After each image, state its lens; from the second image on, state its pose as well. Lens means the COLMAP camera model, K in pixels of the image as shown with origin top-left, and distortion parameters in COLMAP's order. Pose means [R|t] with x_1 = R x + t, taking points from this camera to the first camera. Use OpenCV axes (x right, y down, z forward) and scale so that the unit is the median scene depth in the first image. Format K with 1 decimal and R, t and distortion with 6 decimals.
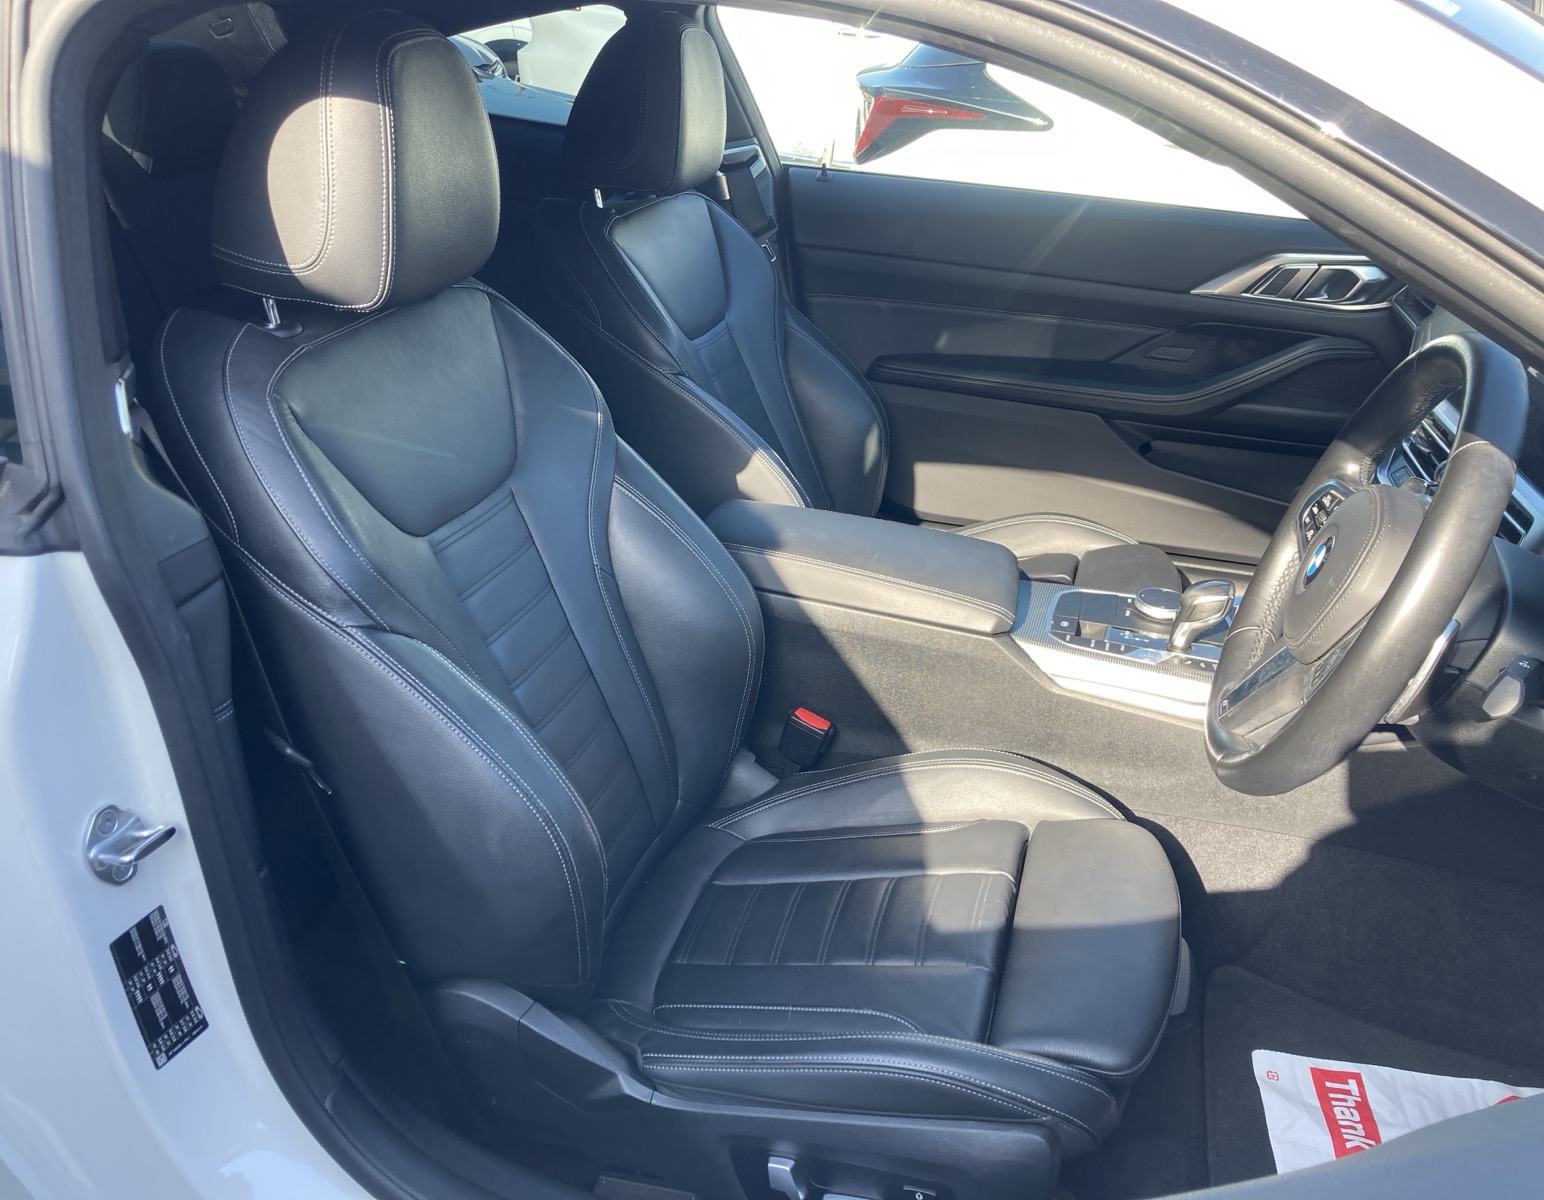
lens RADIAL K [[1315.9, 0, 771.3], [0, 1315.9, 591.6], [0, 0, 1]] dist [0.021323, -0.047738]
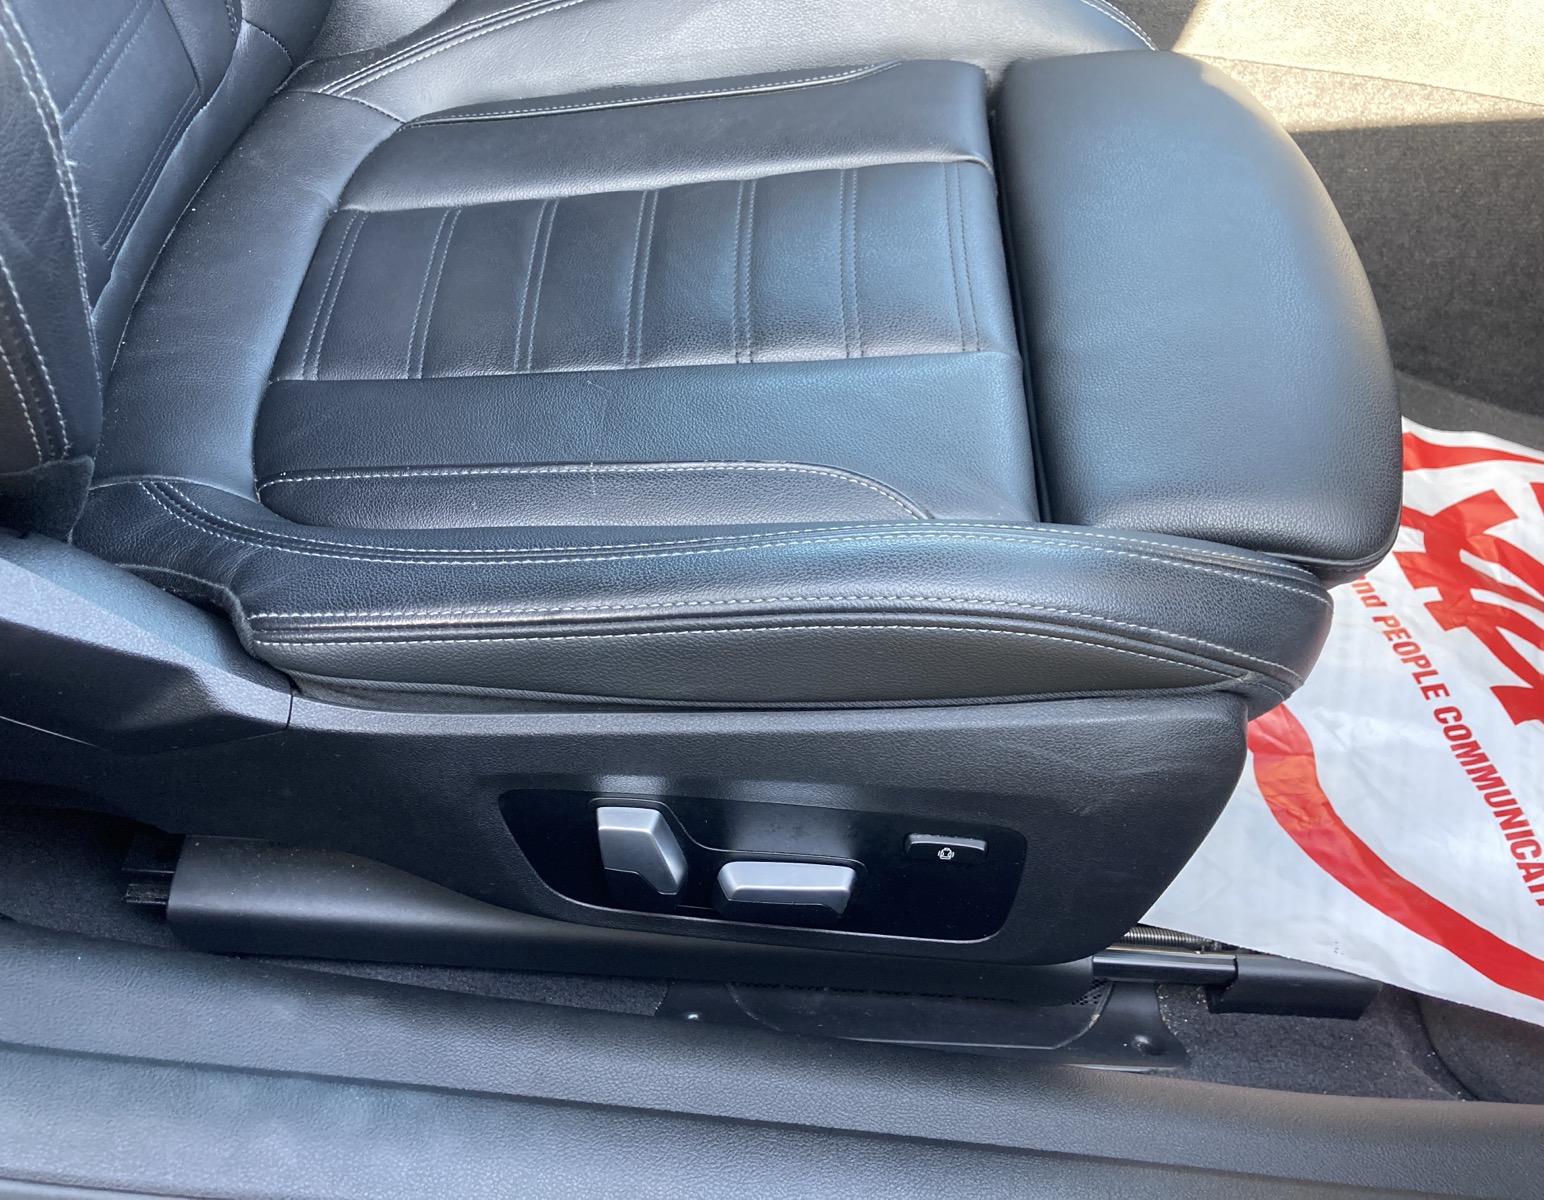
lens RADIAL K [[1315.9, 0, 783.9], [0, 1315.9, 594.2], [0, 0, 1]] dist [0.021323, -0.047738]
pose [[0.953081, -0.111630, 0.281381, -0.050236], [-0.027196, 0.894189, 0.446862, 0.148504], [-0.301491, -0.433548, 0.849199, 0.562647]]
